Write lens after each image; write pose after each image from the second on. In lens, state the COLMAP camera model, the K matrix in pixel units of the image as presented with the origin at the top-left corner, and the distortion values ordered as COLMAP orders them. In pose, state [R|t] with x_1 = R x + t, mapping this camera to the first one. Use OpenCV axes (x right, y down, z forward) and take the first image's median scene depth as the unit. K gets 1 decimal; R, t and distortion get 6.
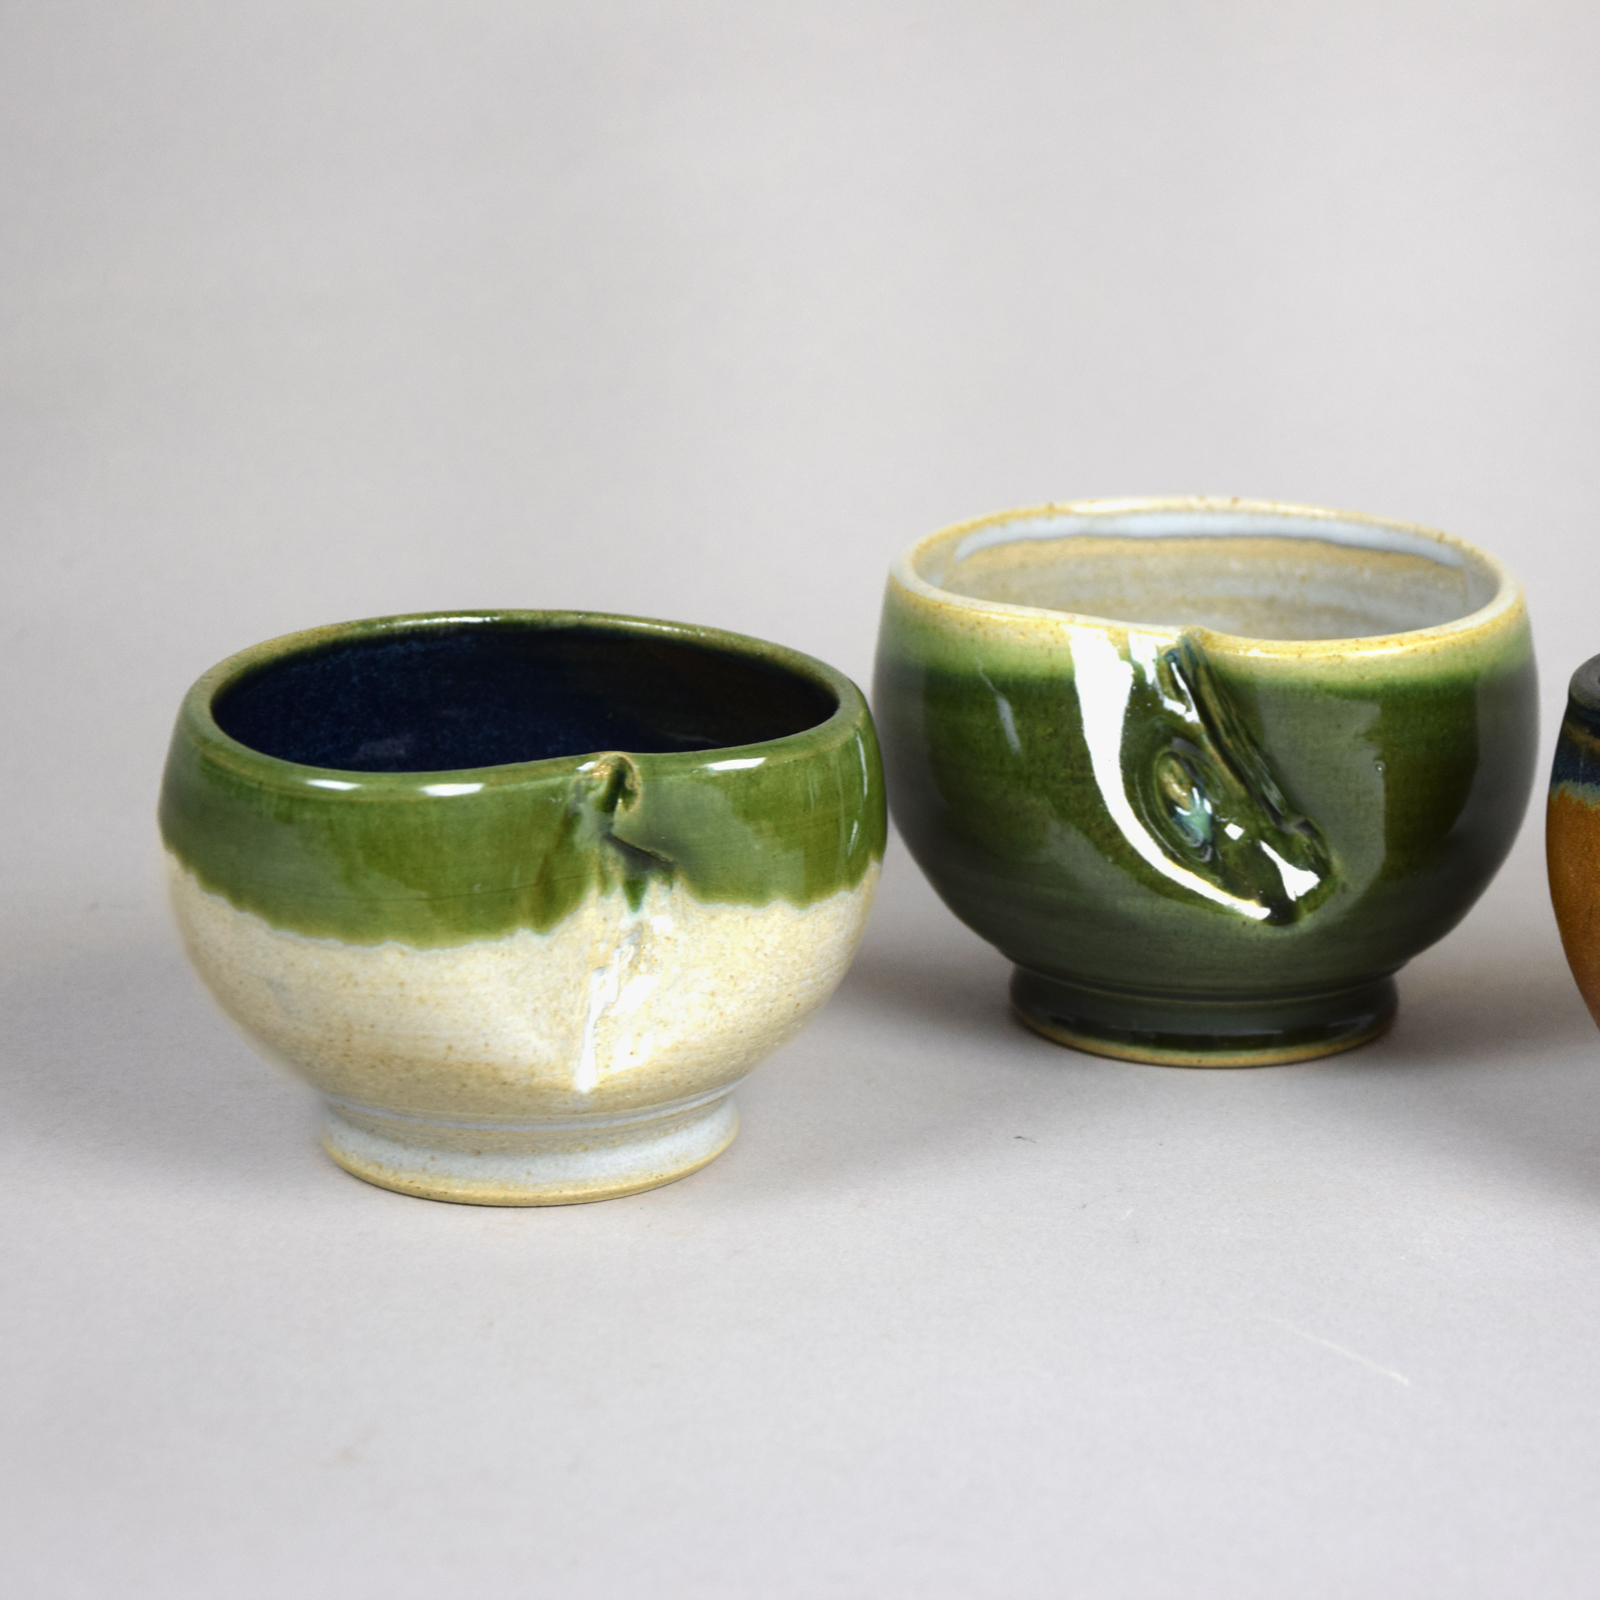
lens RADIAL K [[5223.3, 0, 1103.4], [0, 5223.3, 795.8], [0, 0, 1]] dist [0.303167, 0.155138]
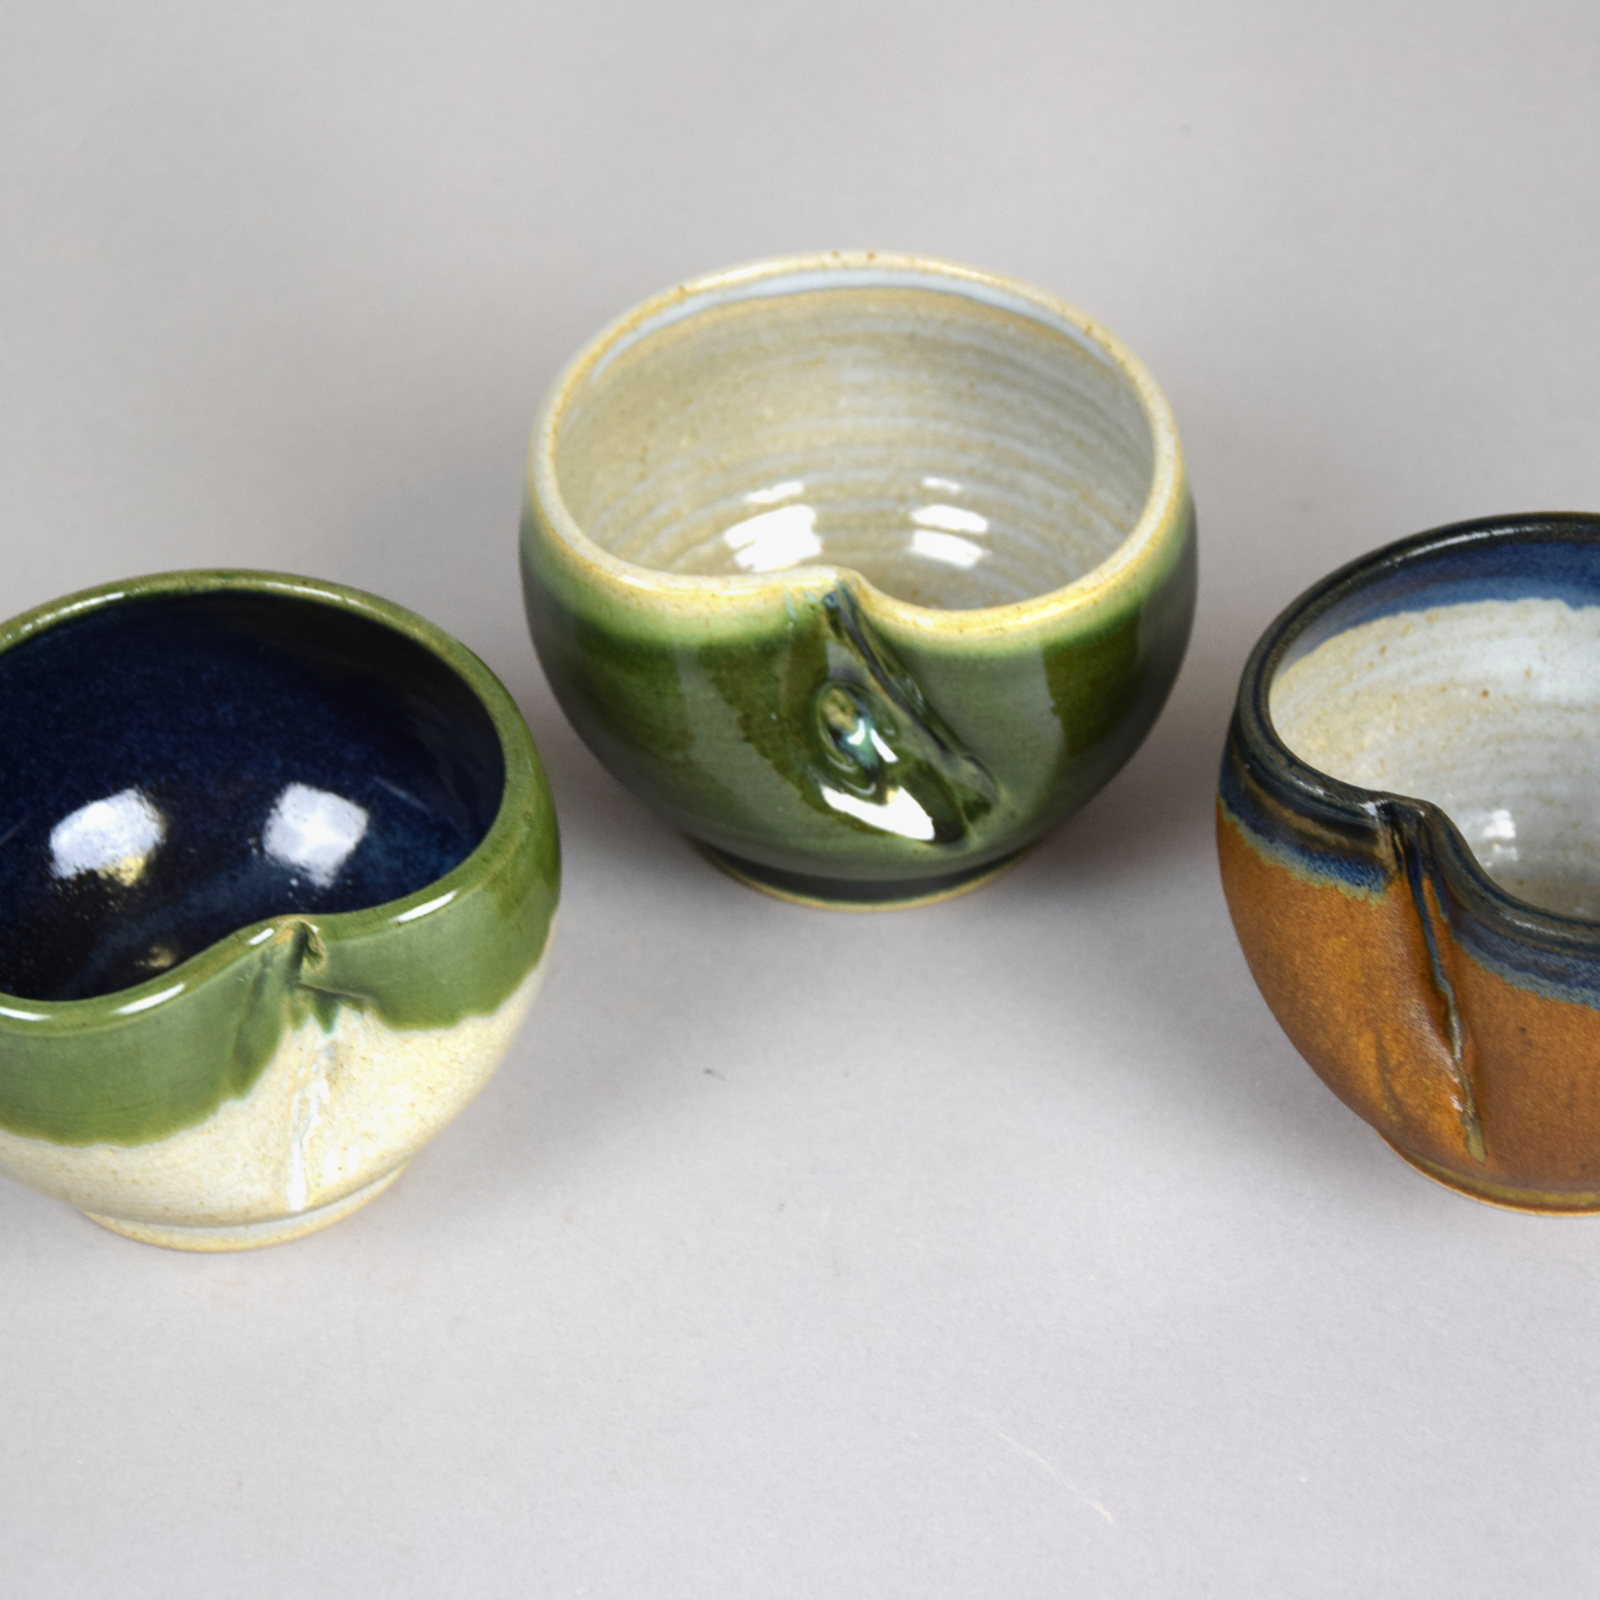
lens RADIAL K [[5208.9, 0, 758.5], [0, 5208.9, 835.5], [0, 0, 1]] dist [0.301822, -0.335452]
pose [[0.997689, -0.067835, 0.003850, -0.007045], [0.058791, 0.890293, 0.451577, -0.437818], [-0.034061, -0.450307, 0.892224, 0.104041]]
